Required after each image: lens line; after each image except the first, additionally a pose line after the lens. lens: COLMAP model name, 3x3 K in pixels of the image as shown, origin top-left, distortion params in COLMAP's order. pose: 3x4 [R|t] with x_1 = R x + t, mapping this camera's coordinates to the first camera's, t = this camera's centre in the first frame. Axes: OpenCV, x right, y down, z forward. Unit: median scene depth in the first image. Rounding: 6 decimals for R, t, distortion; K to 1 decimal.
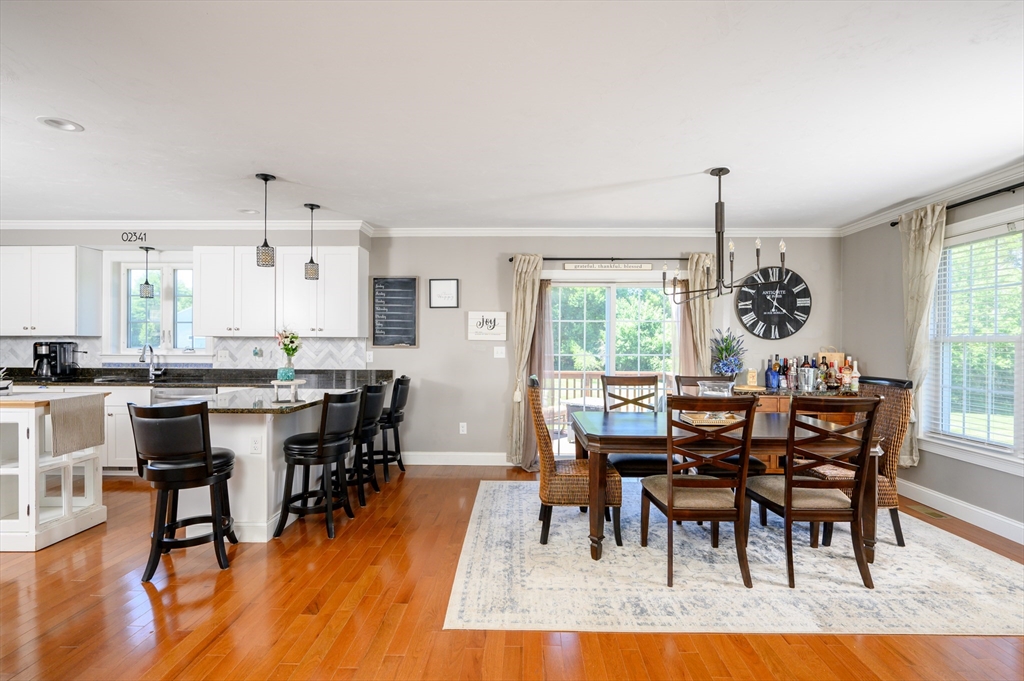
lens RADIAL K [[490.5, 0, 520.4], [0, 490.5, 341.6], [0, 0, 1]] dist [-0.000540, 0.000150]
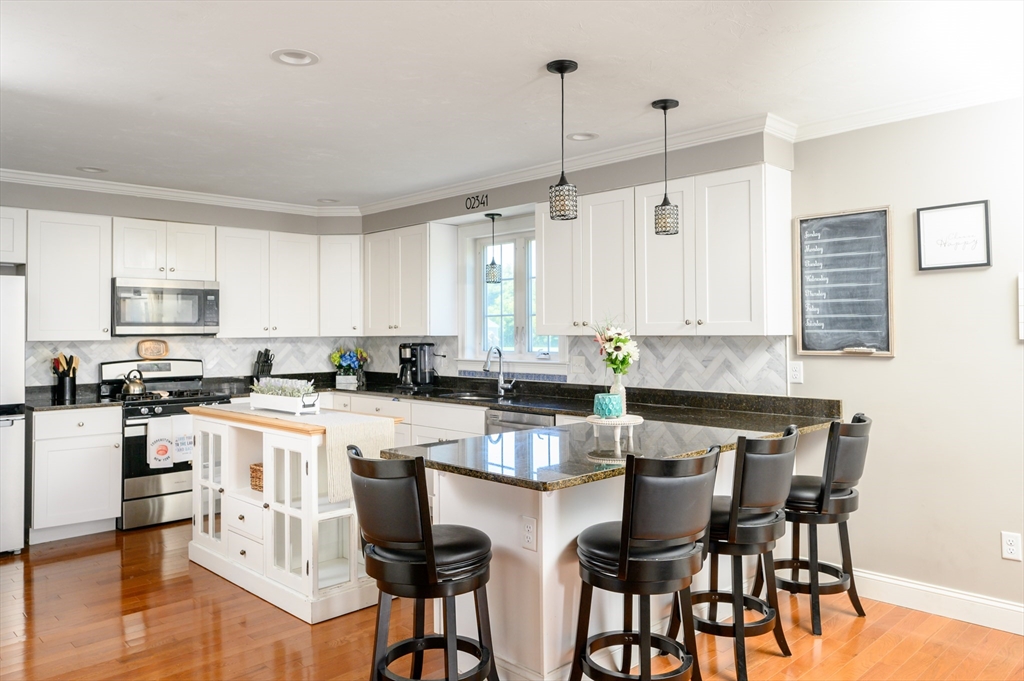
lens RADIAL K [[742.9, 0, 516.7], [0, 742.9, 317.6], [0, 0, 1]] dist [0.001909, -0.003157]
pose [[0.712723, -0.023630, -0.701048, 0.035937], [0.010243, 0.999676, -0.023282, -0.011759], [0.701371, 0.009413, 0.712734, 0.237767]]
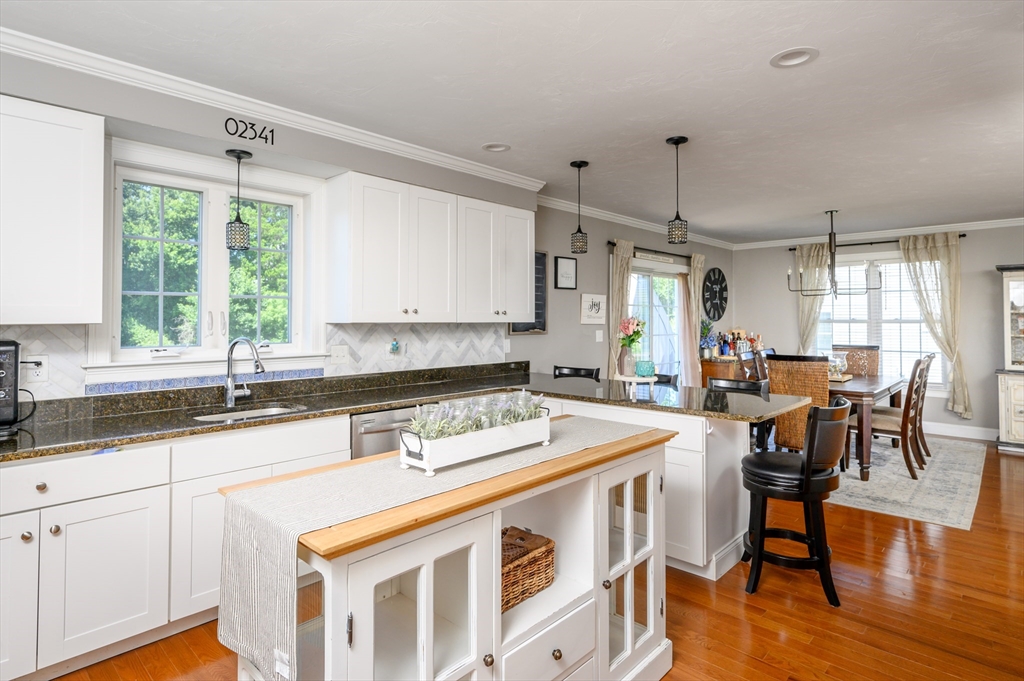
lens RADIAL K [[547.5, 0, 508.4], [0, 547.5, 309.0], [0, 0, 1]] dist [0.005267, -0.000373]
pose [[0.672647, 0.009002, 0.739909, -0.999472], [0.002021, 0.999900, -0.014002, -0.017711], [-0.739961, 0.010914, 0.672561, 0.402653]]
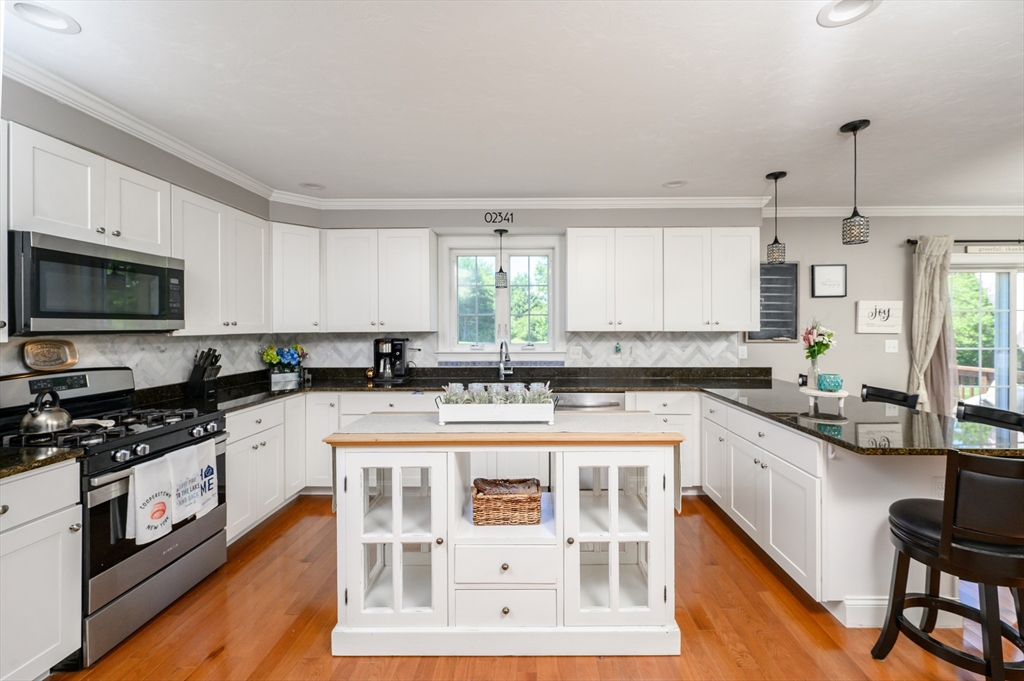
lens RADIAL K [[418.4, 0, 529.5], [0, 418.4, 328.0], [0, 0, 1]] dist [0.001814, -0.000186]
pose [[0.999913, -0.007726, 0.010661, -0.721541], [0.007676, 0.999959, 0.004722, -0.020409], [-0.010697, -0.004640, 0.999932, 0.250457]]
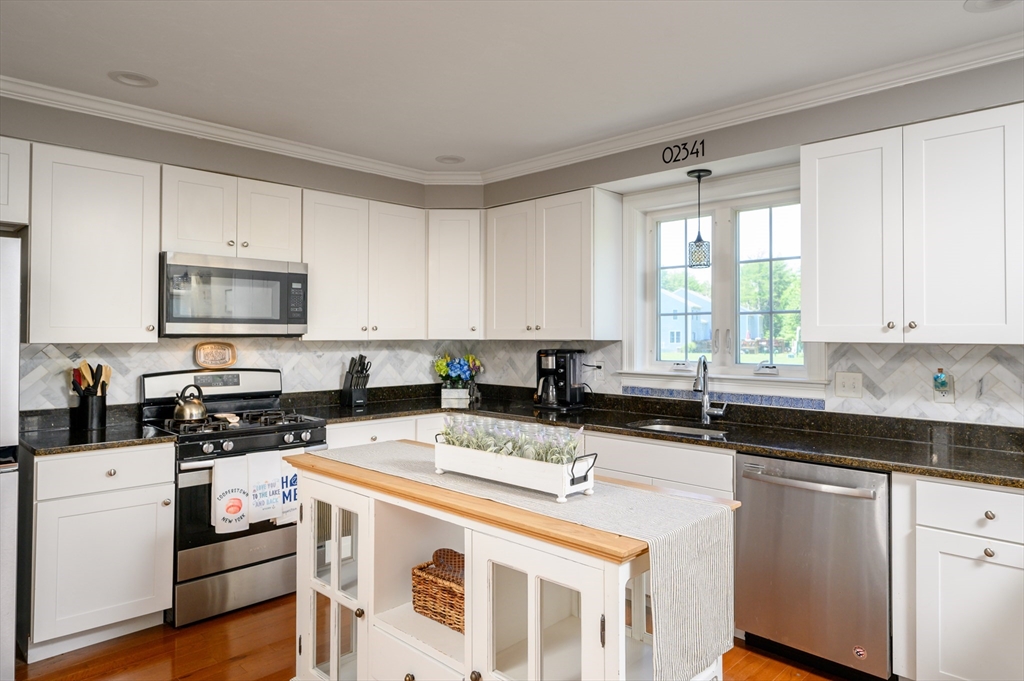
lens RADIAL K [[640.0, 0, 517.2], [0, 640.0, 323.9], [0, 0, 1]] dist [-0.001447, 0.000368]
pose [[0.730071, -0.014917, -0.683209, -0.439969], [0.001106, 0.999786, -0.020647, -0.015532], [0.683371, 0.014318, 0.729931, 0.371565]]
